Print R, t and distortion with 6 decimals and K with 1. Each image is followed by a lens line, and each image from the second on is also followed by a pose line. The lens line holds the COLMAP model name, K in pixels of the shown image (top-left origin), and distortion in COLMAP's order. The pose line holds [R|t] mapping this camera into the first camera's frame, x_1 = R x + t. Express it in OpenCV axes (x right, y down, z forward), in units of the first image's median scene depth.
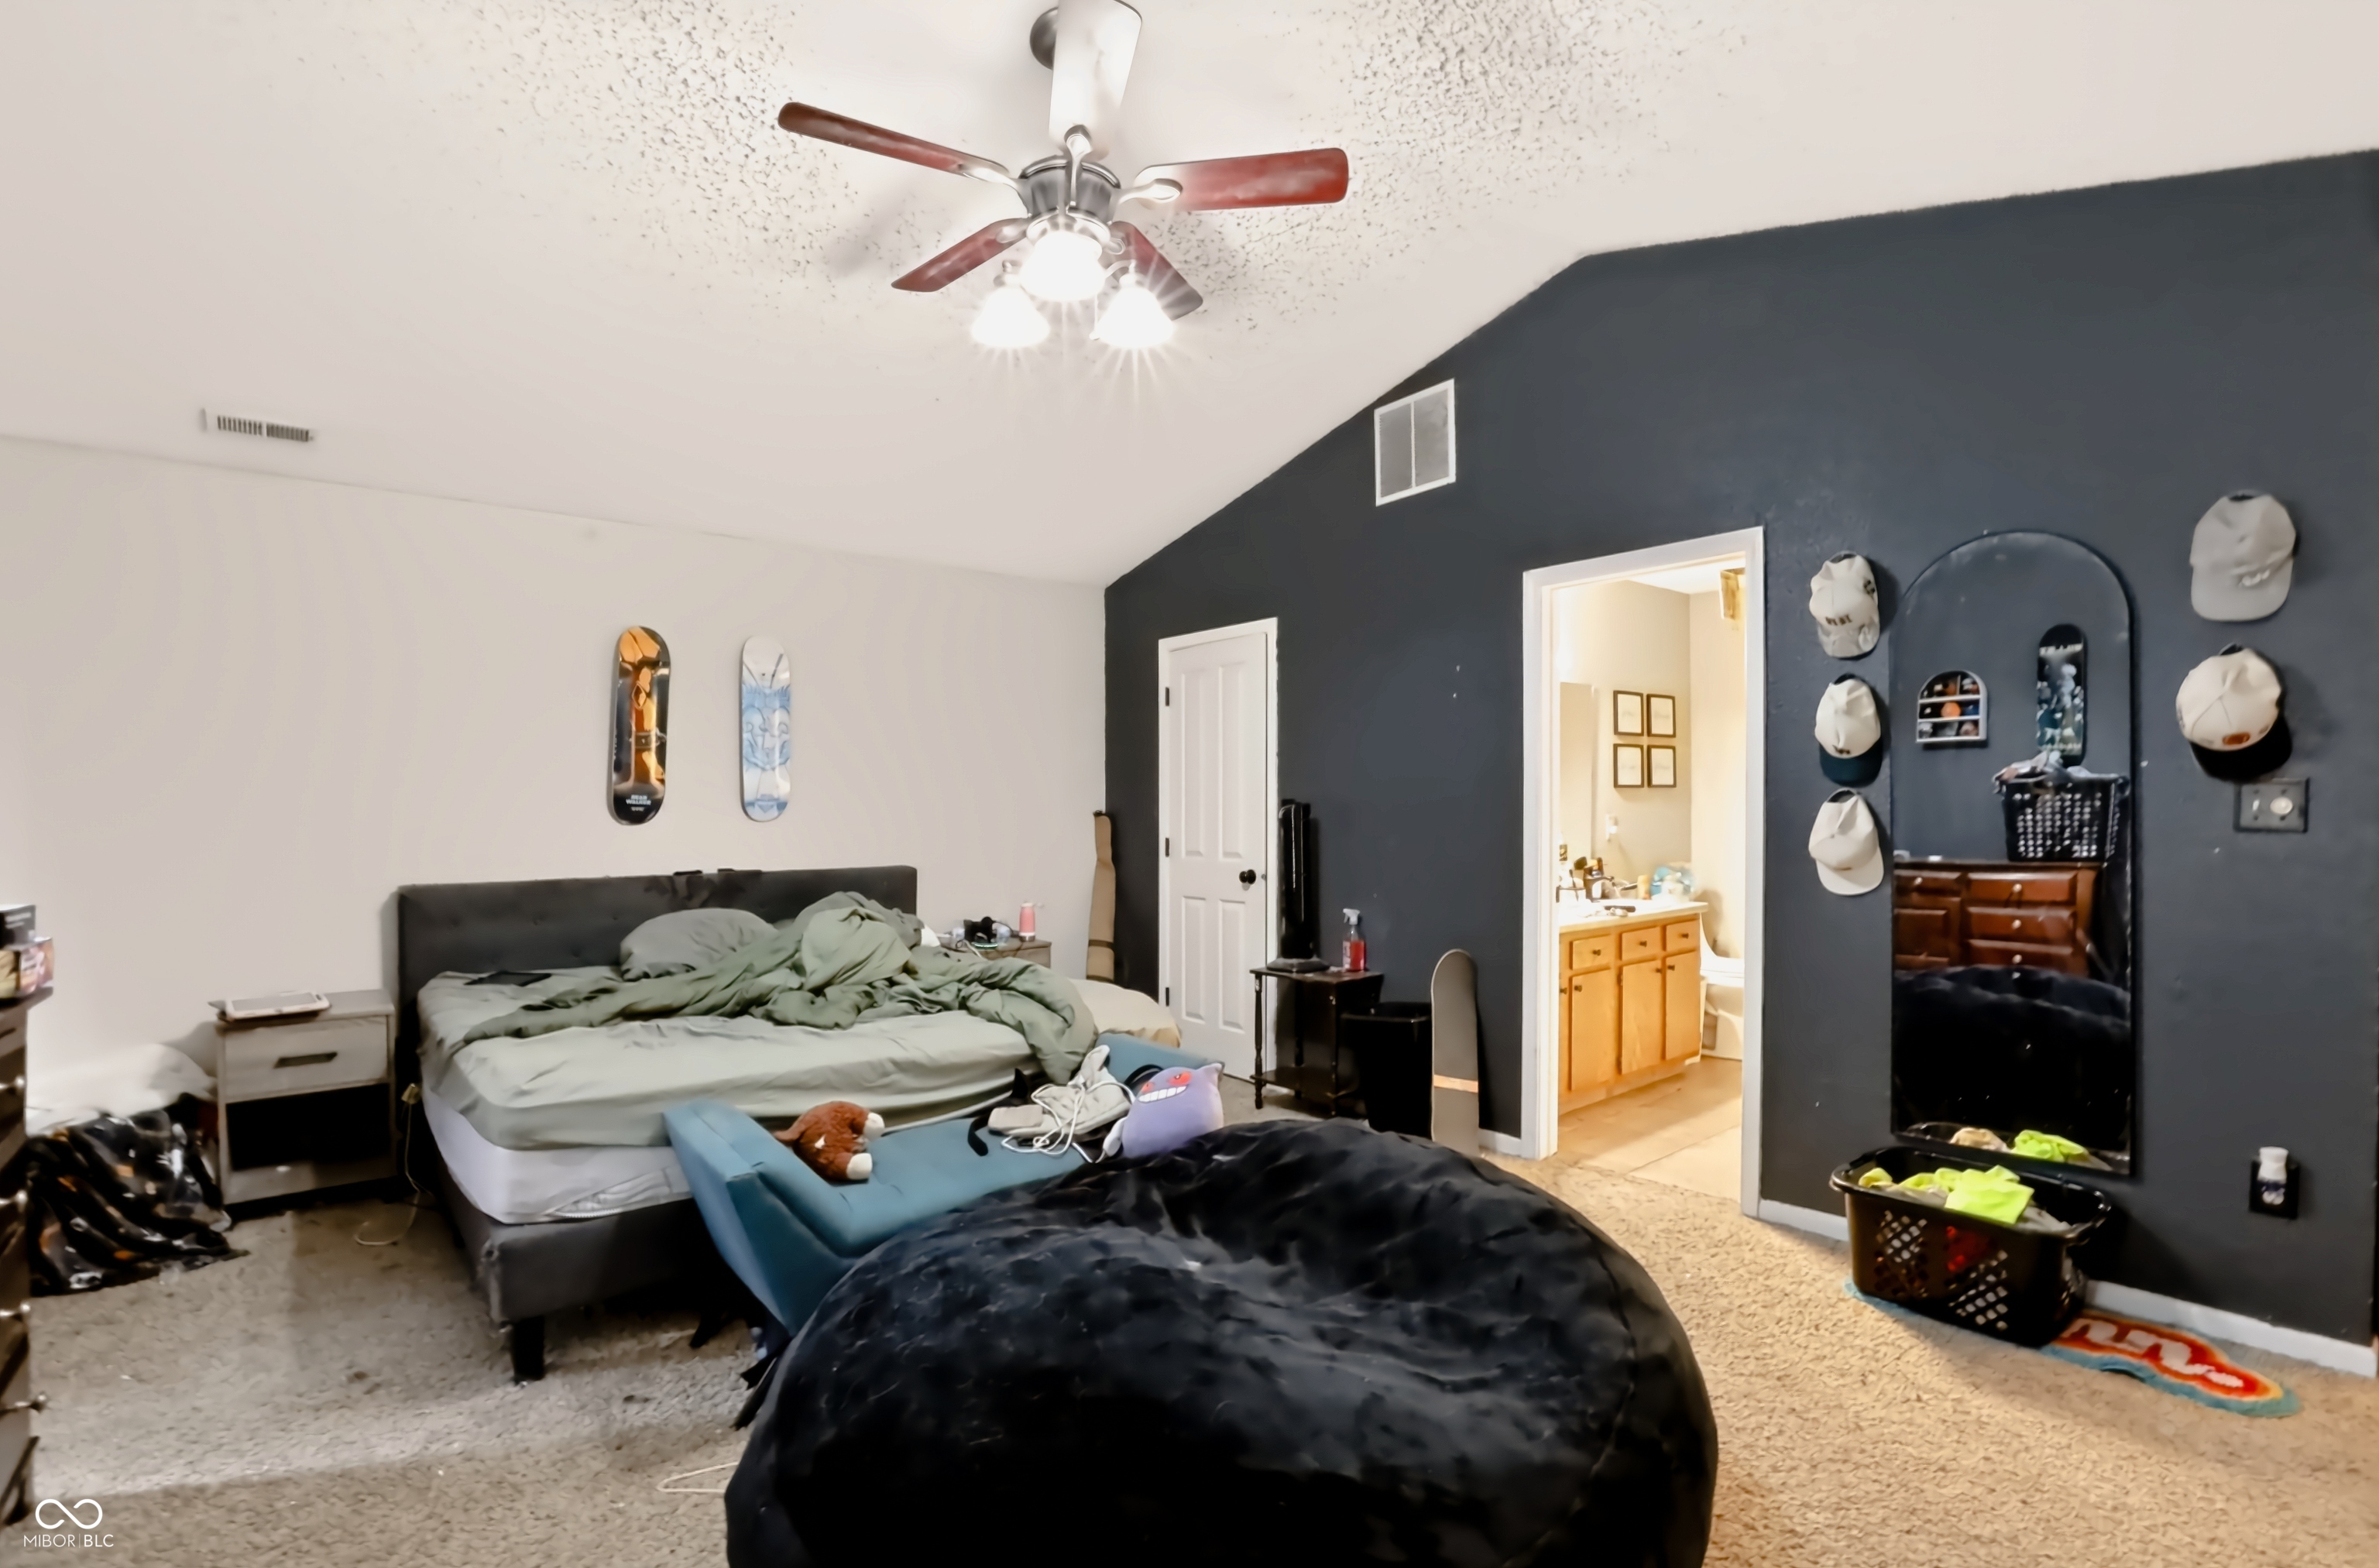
lens RADIAL K [[1113.6, 0, 1189.7], [0, 1113.6, 801.1], [0, 0, 1]] dist [-0.035251, 0.003889]
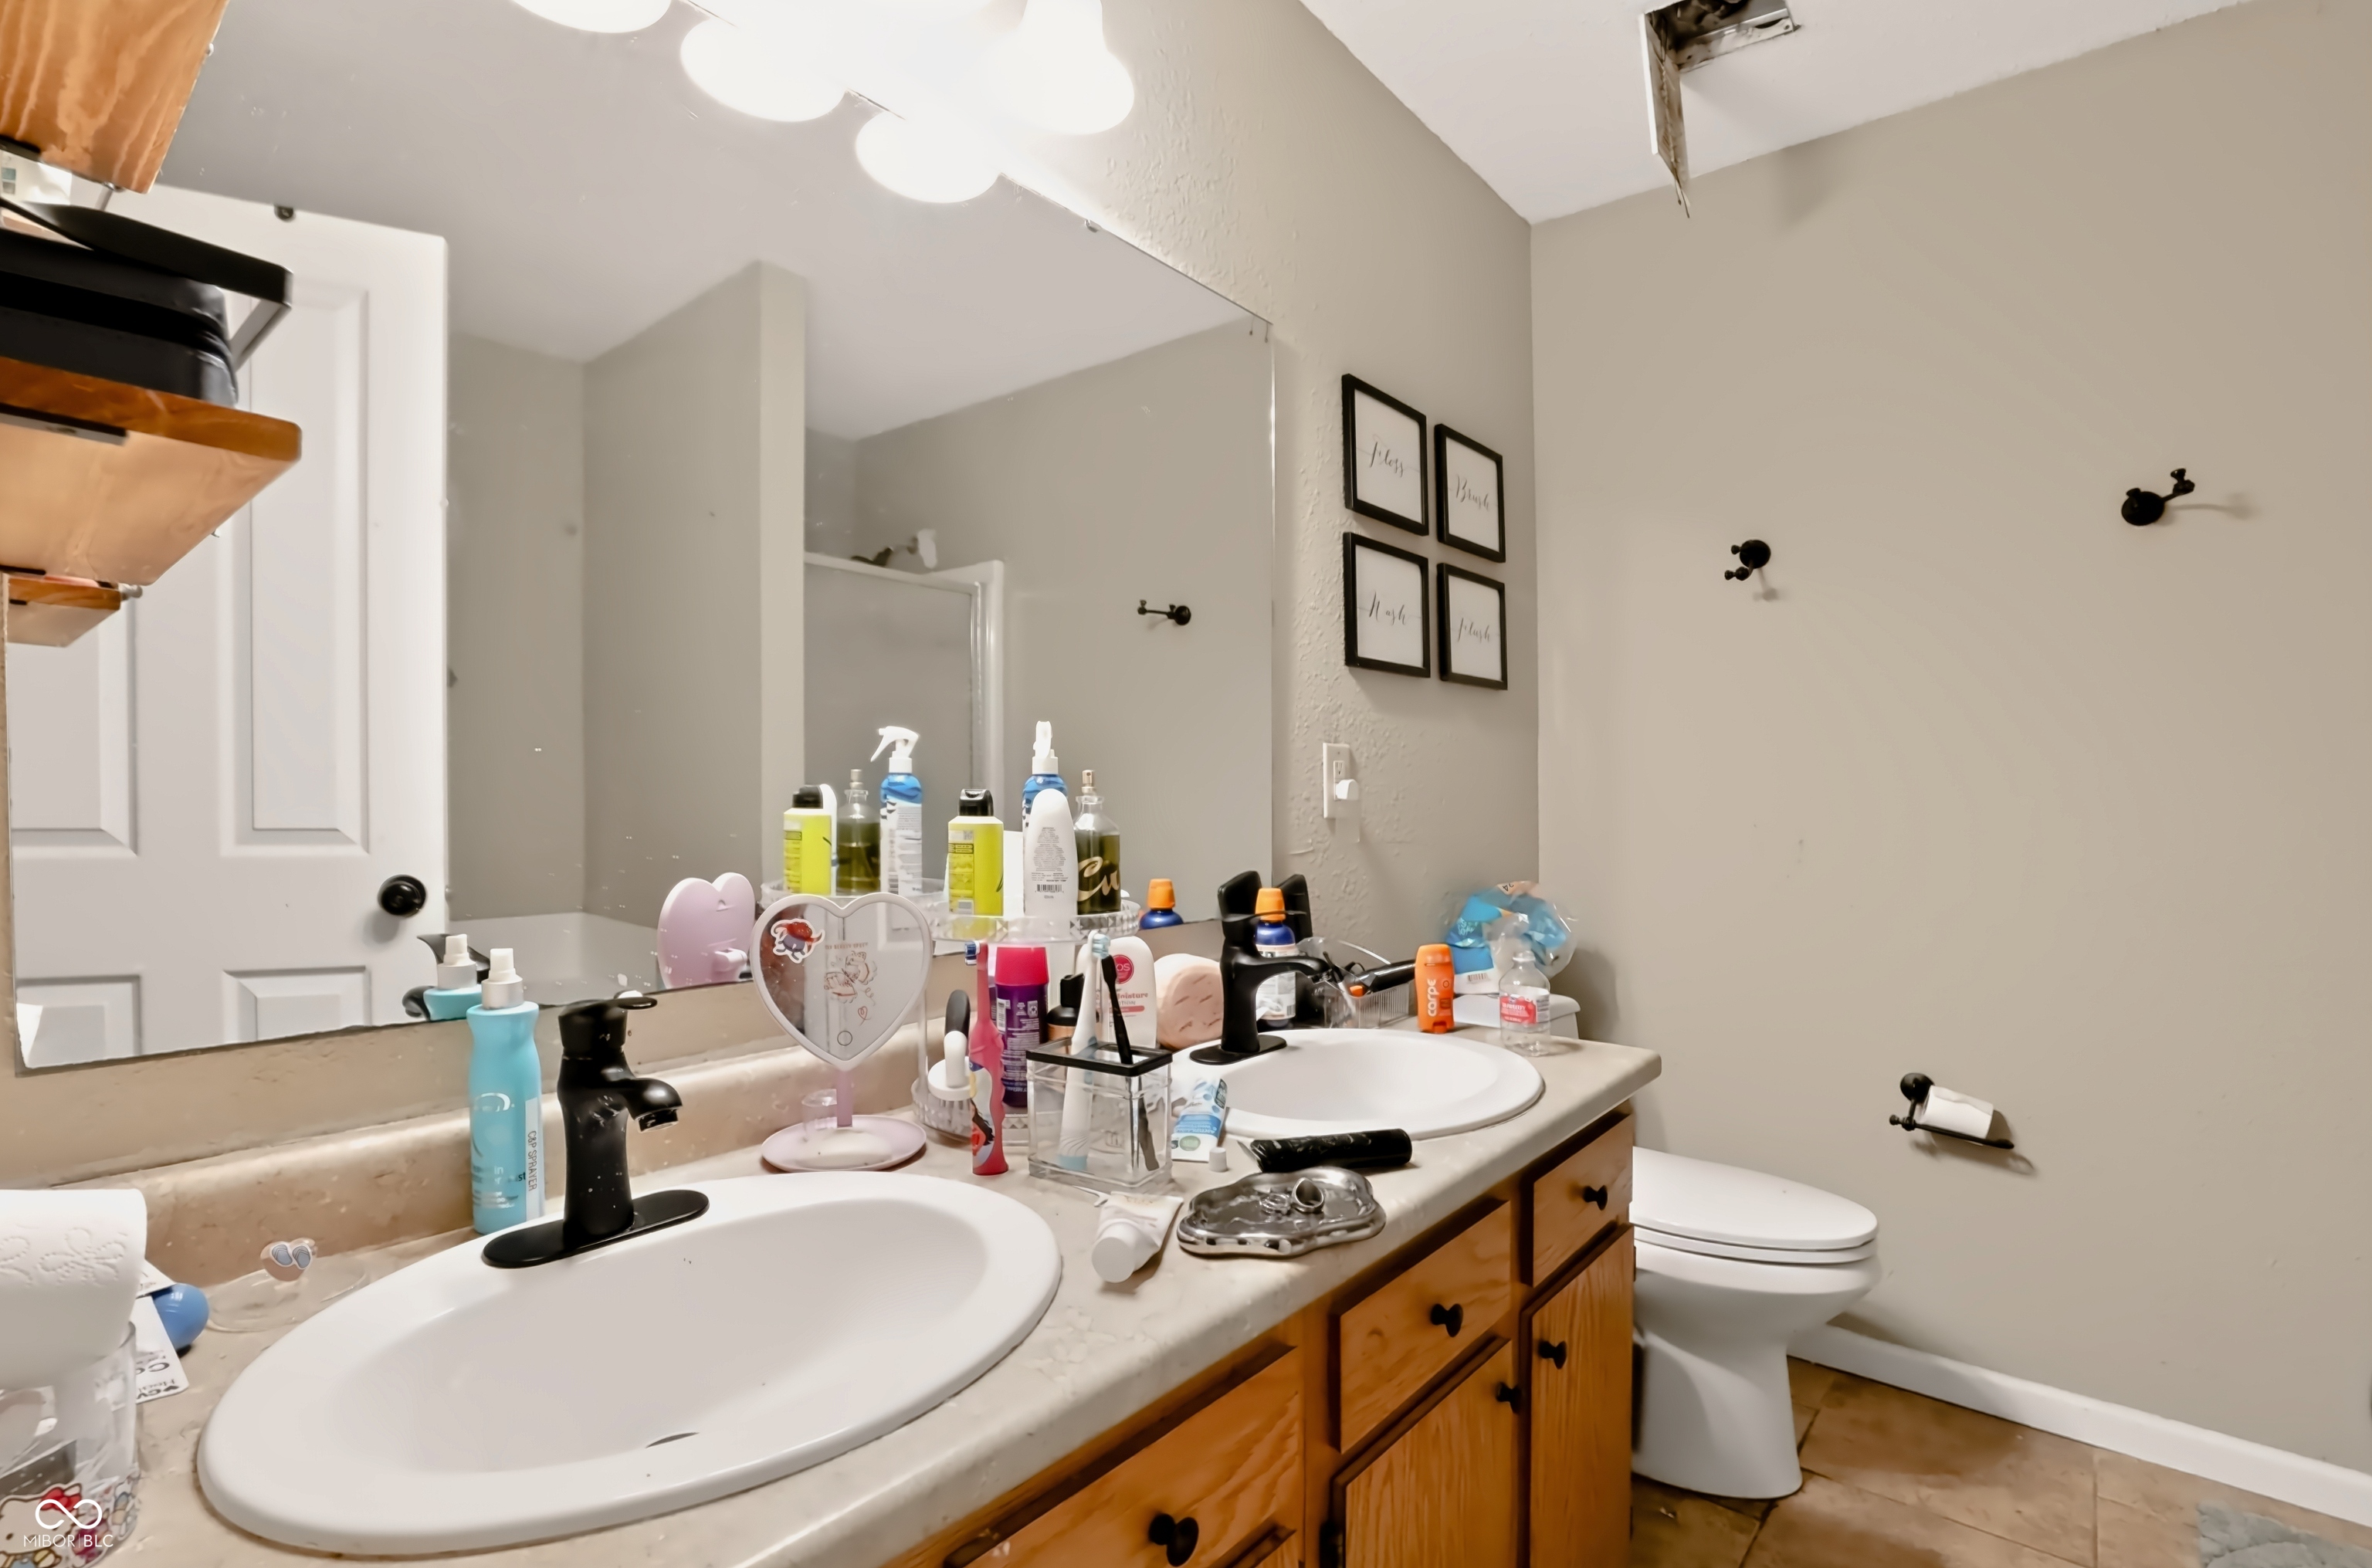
lens RADIAL K [[1110.3, 0, 1184.2], [0, 1110.3, 789.3], [0, 0, 1]] dist [-0.035251, 0.003889]
pose [[0.983275, -0.002719, 0.182105, 0.264728], [0.002970, 0.999995, -0.001101, 0.024620], [-0.182101, 0.001624, 0.983278, 0.657010]]
